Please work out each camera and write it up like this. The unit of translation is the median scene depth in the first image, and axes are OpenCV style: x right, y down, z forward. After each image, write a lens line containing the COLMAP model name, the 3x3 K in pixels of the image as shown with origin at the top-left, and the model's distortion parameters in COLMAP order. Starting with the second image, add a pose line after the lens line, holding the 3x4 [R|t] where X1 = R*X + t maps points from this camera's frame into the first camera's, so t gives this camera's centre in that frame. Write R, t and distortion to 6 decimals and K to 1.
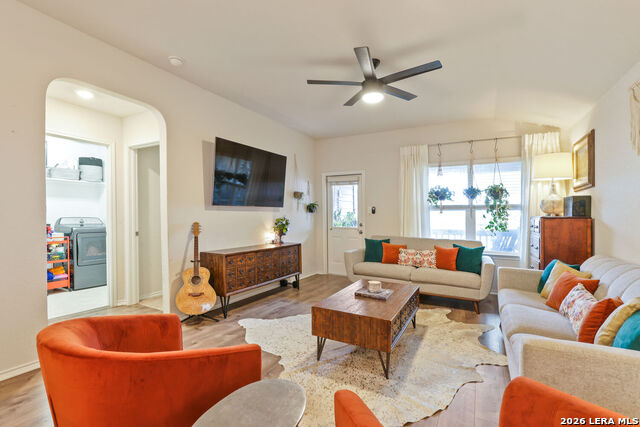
lens RADIAL K [[293.8, 0, 322.0], [0, 293.8, 217.4], [0, 0, 1]] dist [-0.009160, 0.001222]
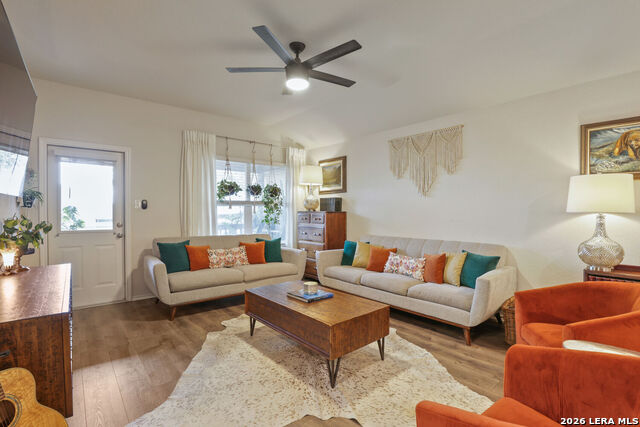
lens RADIAL K [[293.8, 0, 321.4], [0, 293.8, 214.6], [0, 0, 1]] dist [-0.009160, 0.001222]
pose [[0.359941, -0.019893, 0.932763, -0.414311], [0.006143, 0.999802, 0.018952, -0.011799], [-0.932955, -0.001092, 0.359991, 0.380410]]
